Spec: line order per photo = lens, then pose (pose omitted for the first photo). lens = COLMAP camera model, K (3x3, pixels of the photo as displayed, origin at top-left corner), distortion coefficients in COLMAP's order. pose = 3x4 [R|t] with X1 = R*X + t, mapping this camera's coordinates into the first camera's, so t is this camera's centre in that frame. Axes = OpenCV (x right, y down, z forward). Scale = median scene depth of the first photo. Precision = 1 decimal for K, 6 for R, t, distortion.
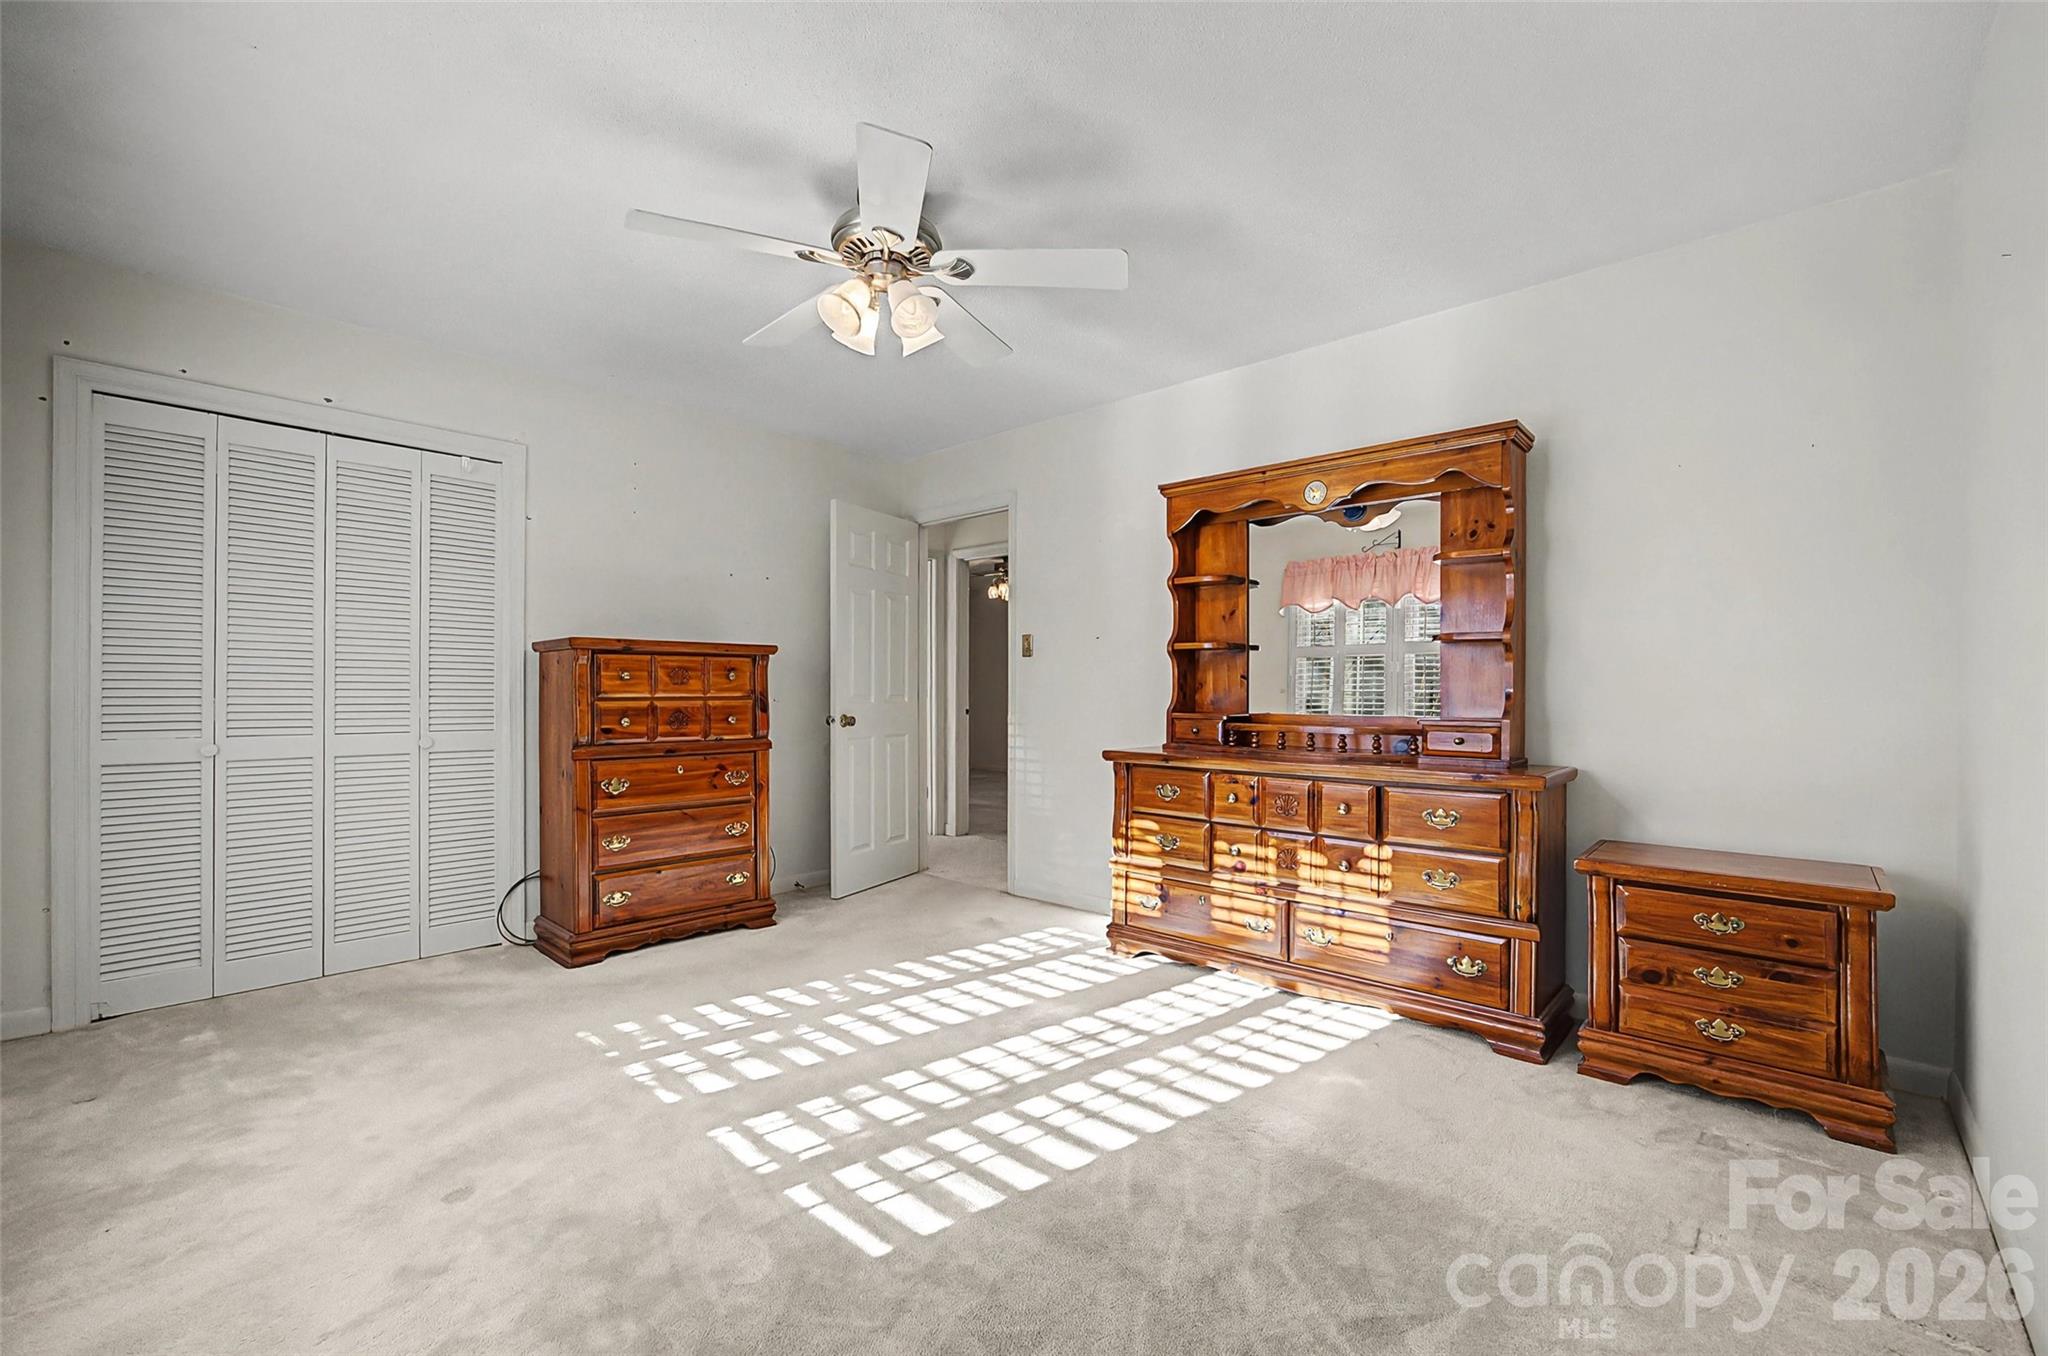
lens RADIAL K [[884.1, 0, 1020.0], [0, 884.1, 689.3], [0, 0, 1]] dist [-0.022735, 0.001913]
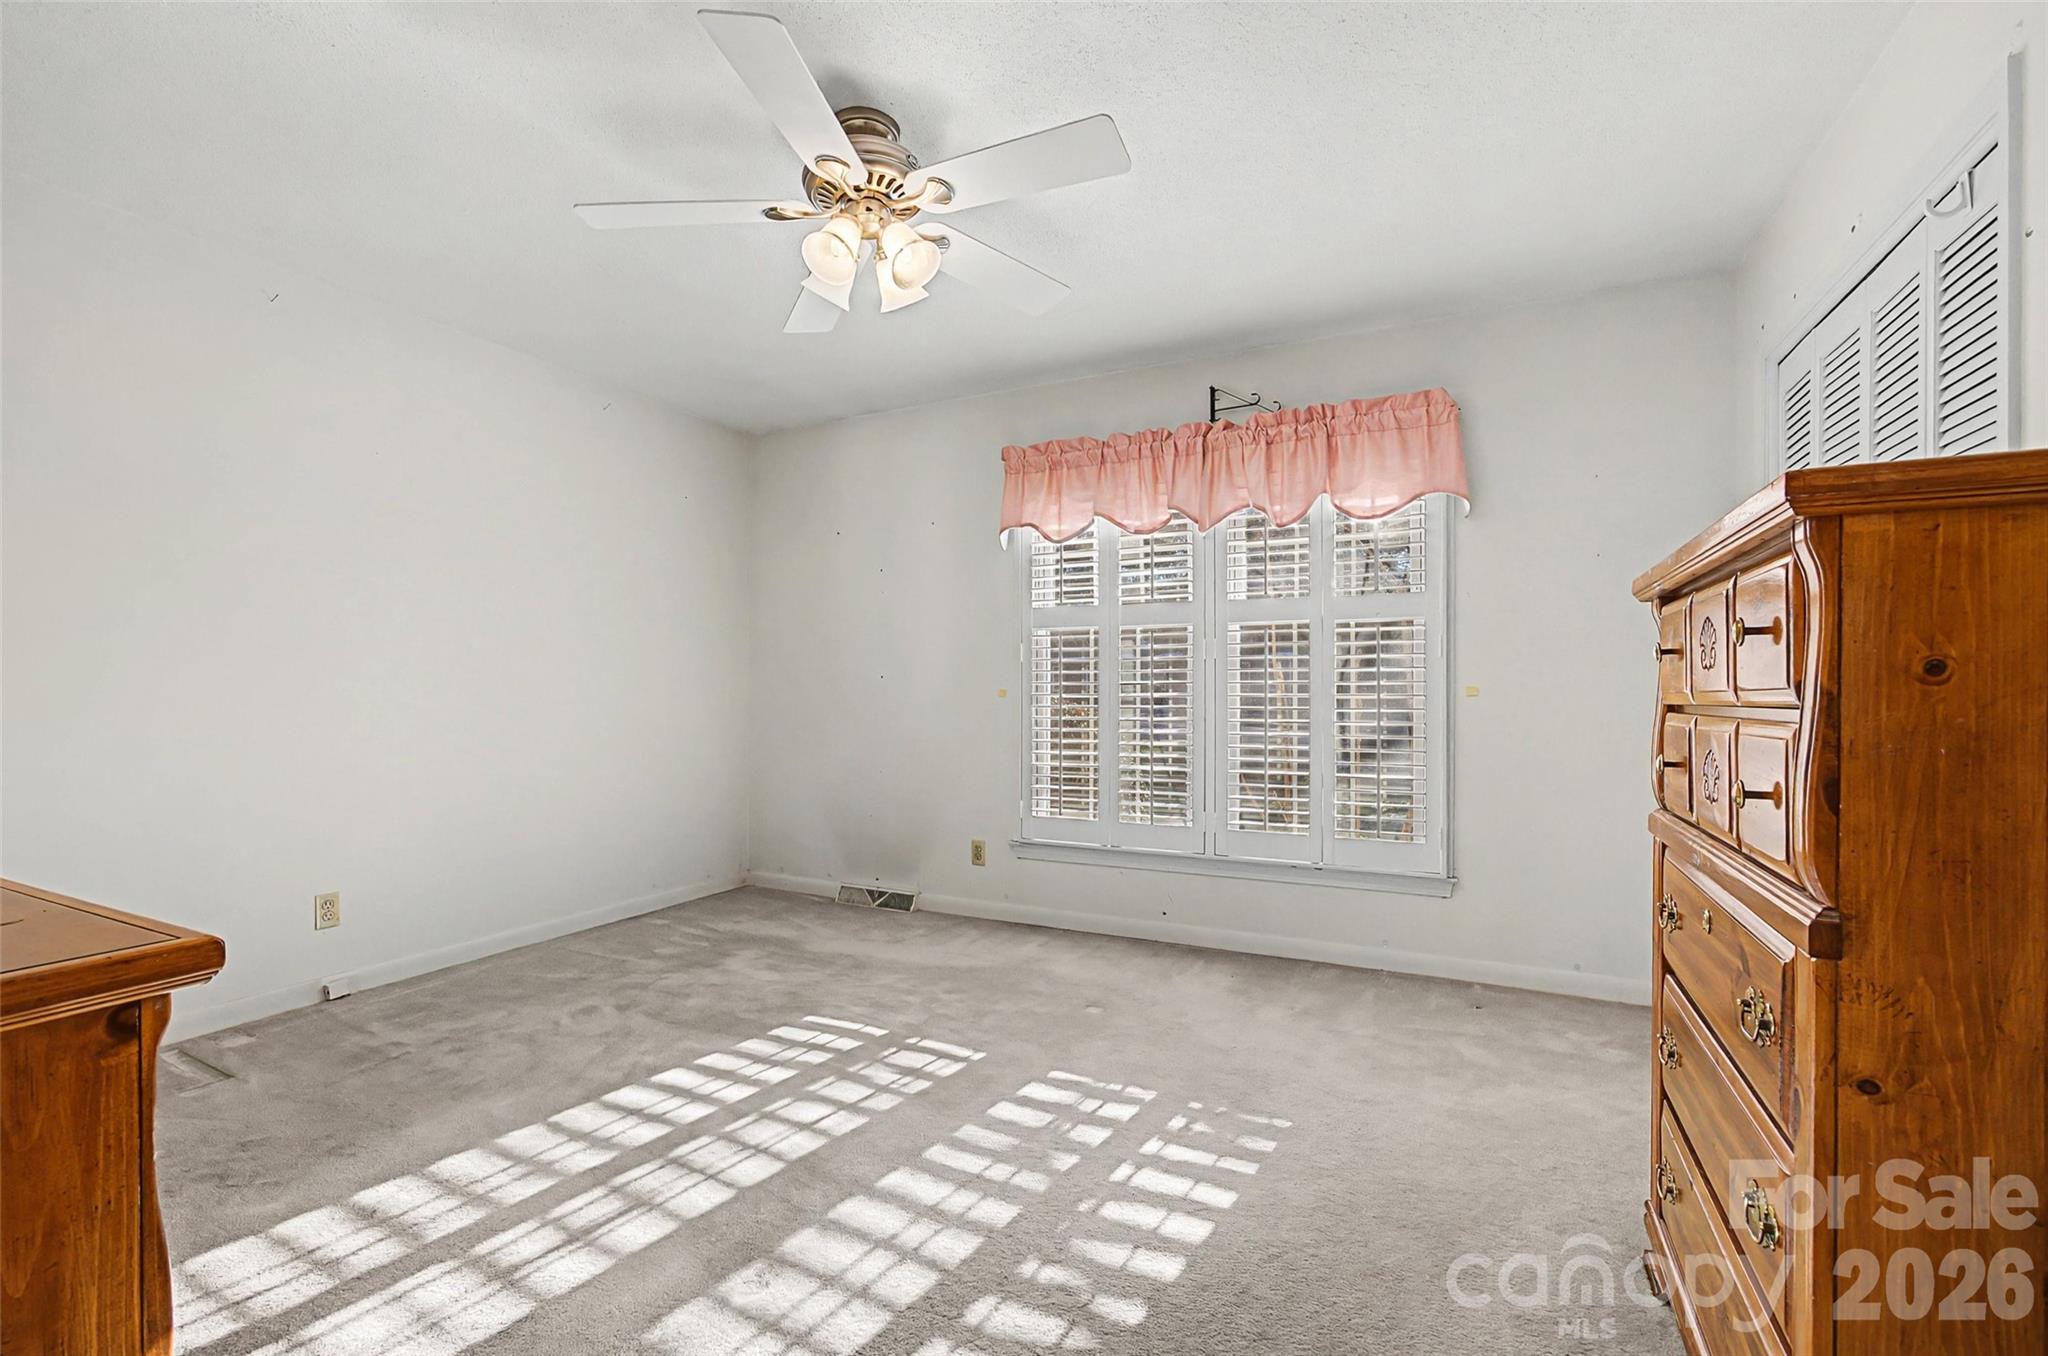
lens RADIAL K [[884.1, 0, 1025.2], [0, 884.1, 677.6], [0, 0, 1]] dist [-0.022735, 0.001913]
pose [[-0.962273, -0.006653, -0.272004, -0.061865], [-0.001819, 0.999836, -0.018021, 0.006032], [0.272079, -0.016846, -0.962127, 1.856792]]
